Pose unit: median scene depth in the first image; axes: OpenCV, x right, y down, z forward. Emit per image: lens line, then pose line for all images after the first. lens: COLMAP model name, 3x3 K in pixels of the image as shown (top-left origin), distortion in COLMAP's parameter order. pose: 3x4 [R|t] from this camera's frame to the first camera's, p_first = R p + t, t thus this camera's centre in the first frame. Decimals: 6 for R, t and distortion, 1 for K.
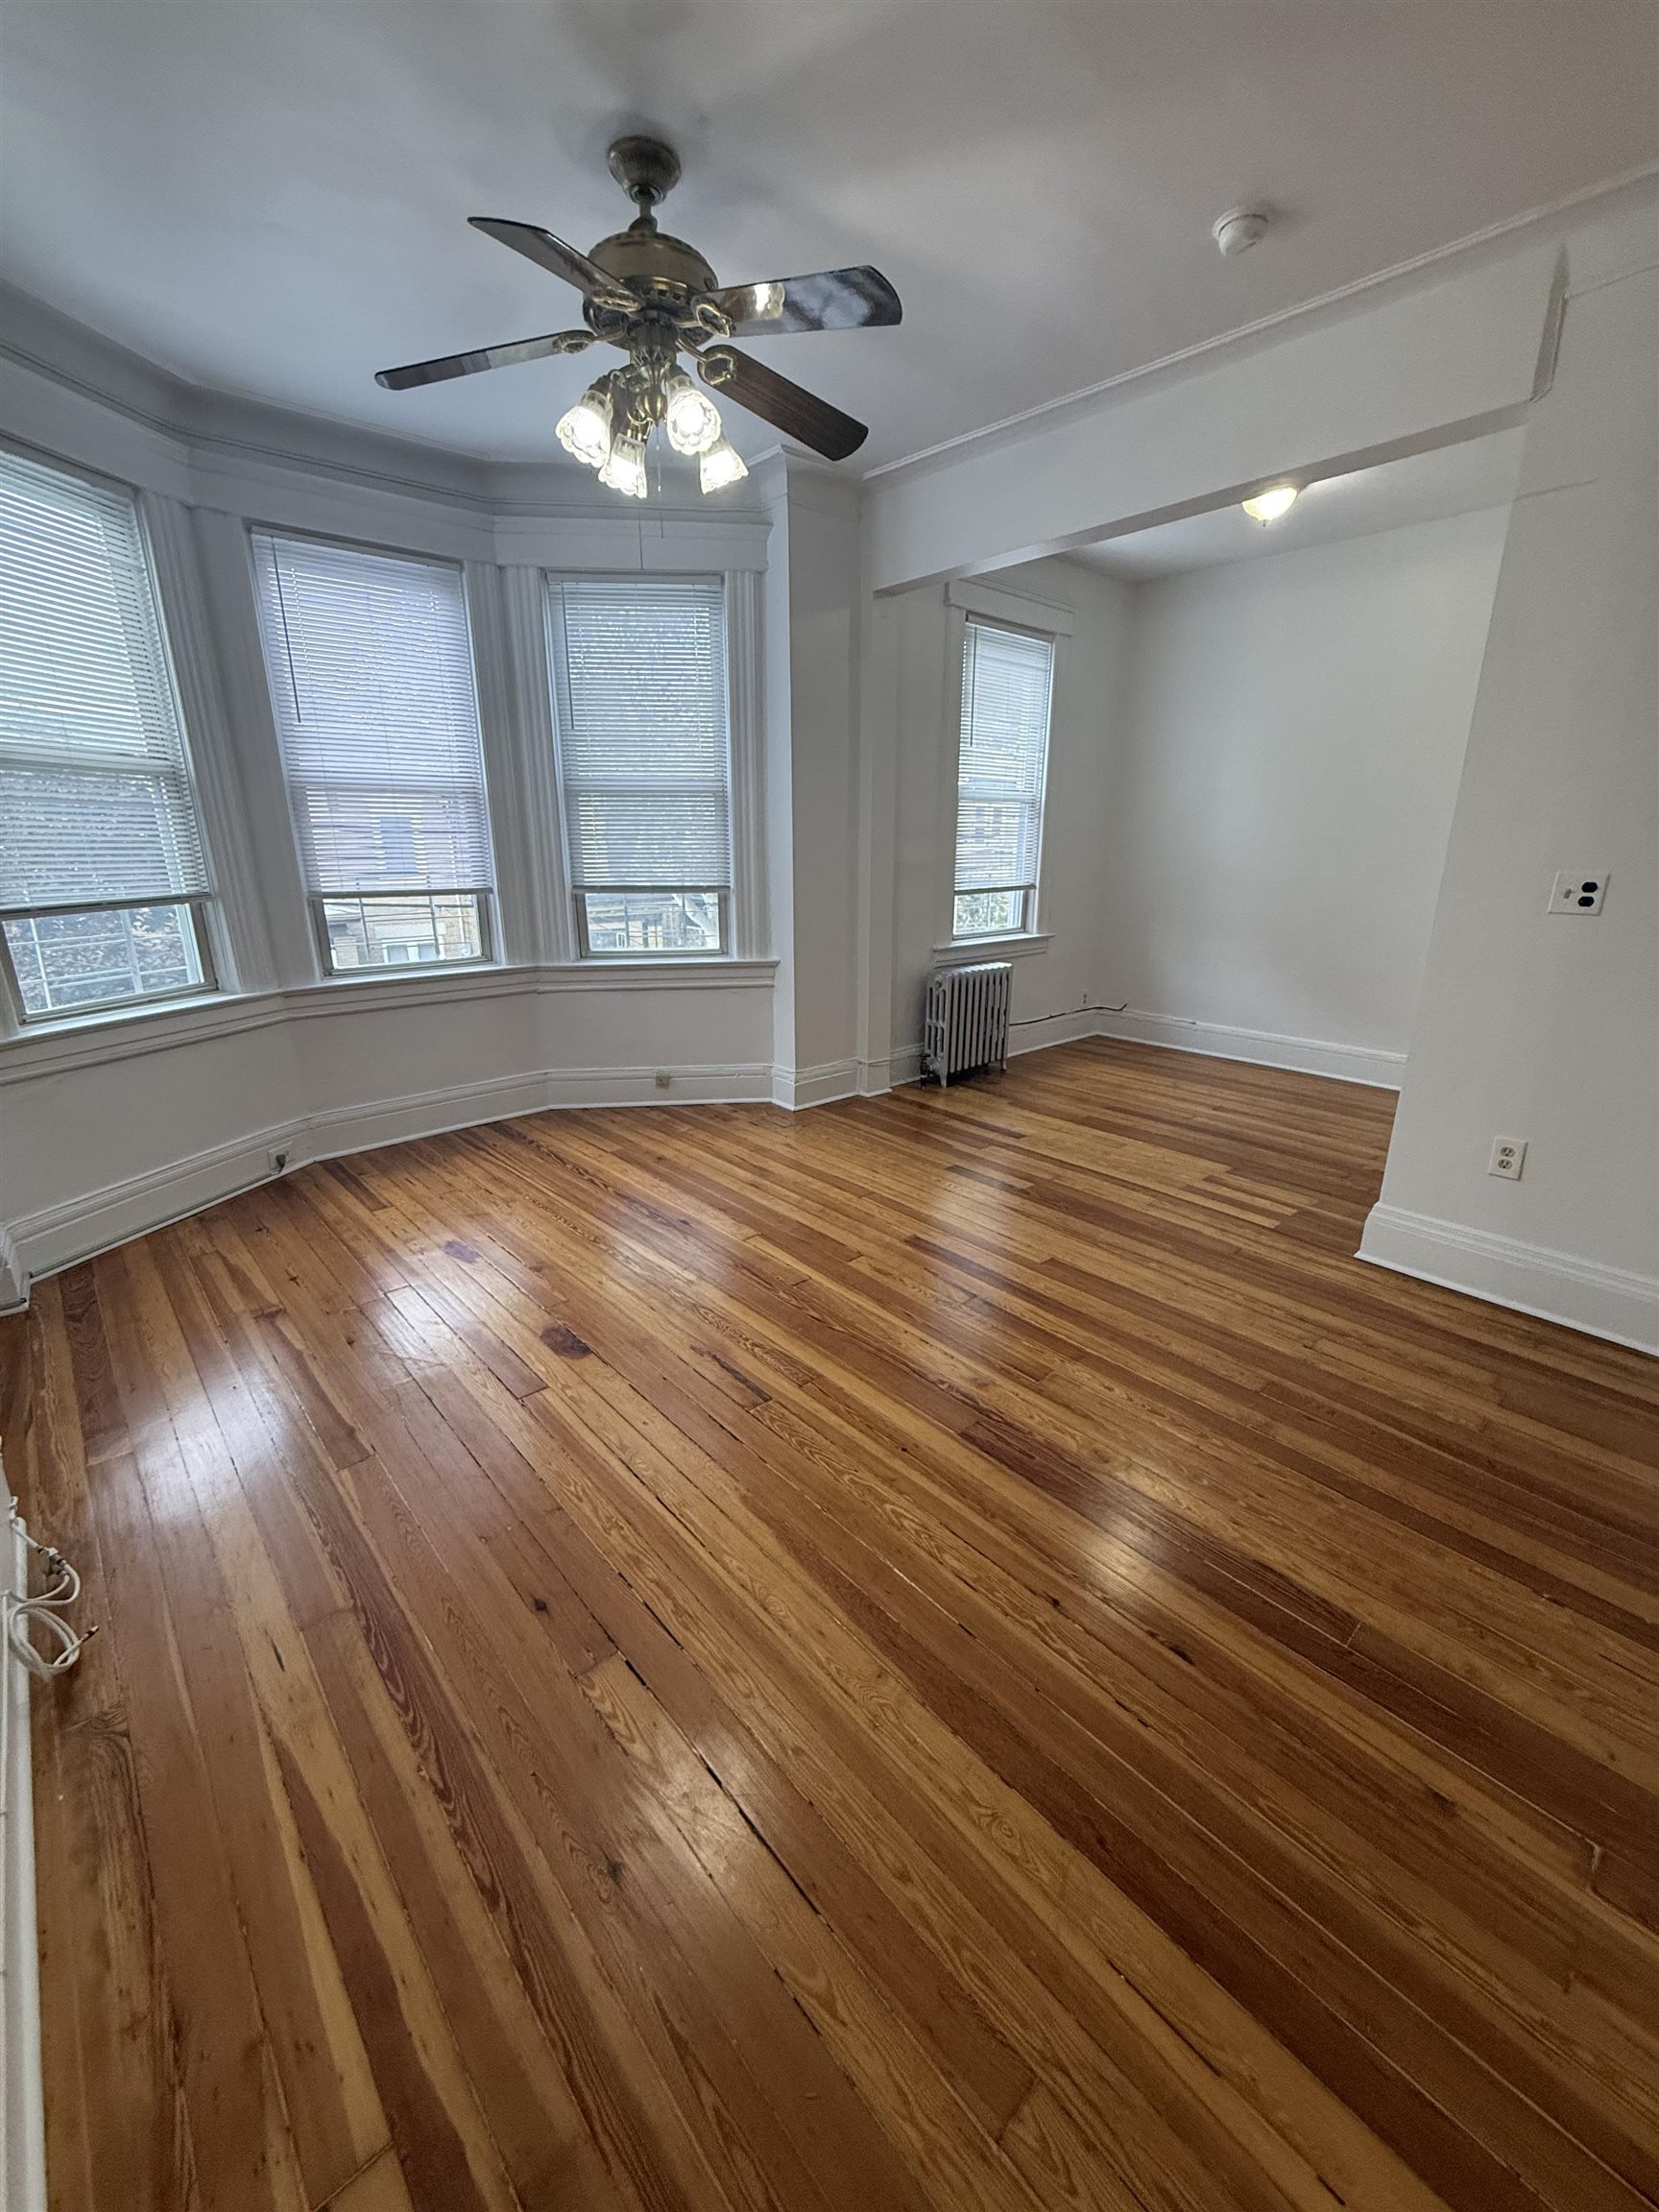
lens RADIAL K [[880.4, 0, 821.1], [0, 880.4, 1103.8], [0, 0, 1]] dist [-0.002051, 0.000405]
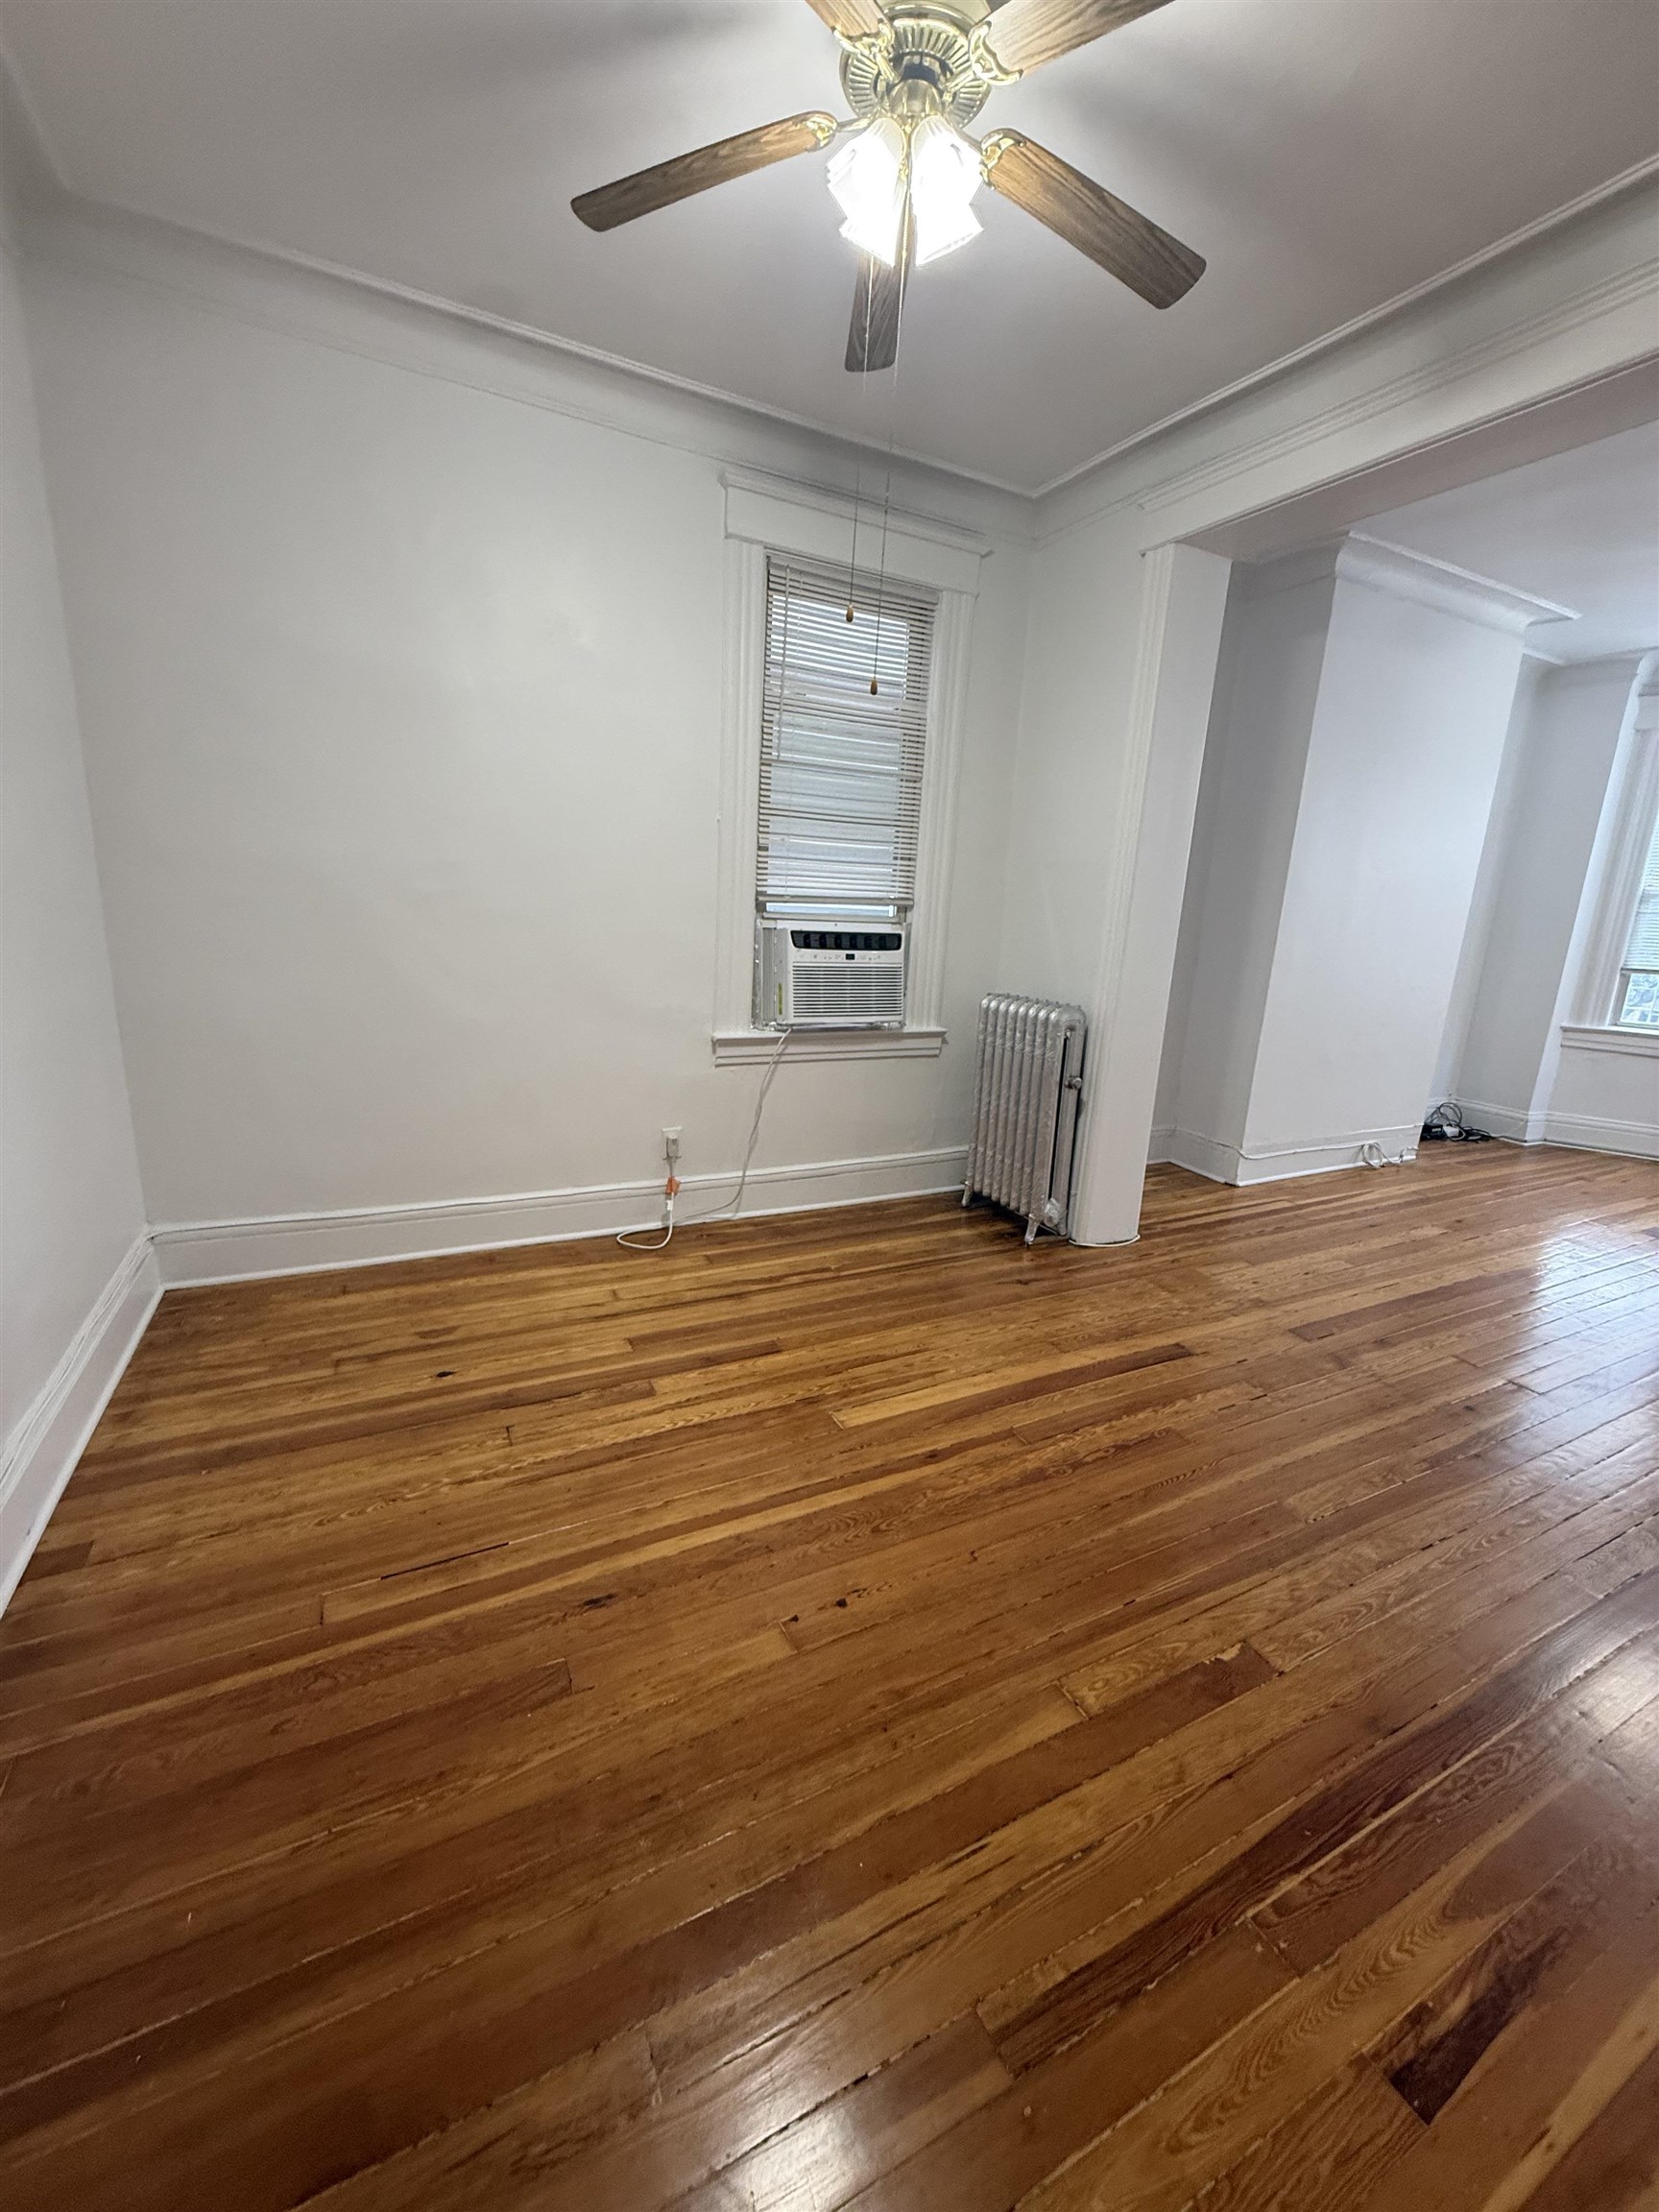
lens RADIAL K [[880.4, 0, 834.7], [0, 880.4, 1102.2], [0, 0, 1]] dist [-0.002051, 0.000405]
pose [[-0.252574, 0.208704, -0.944801, 1.077761], [-0.326478, 0.900813, 0.286265, 0.059135], [0.910834, 0.380760, -0.159385, -0.154468]]
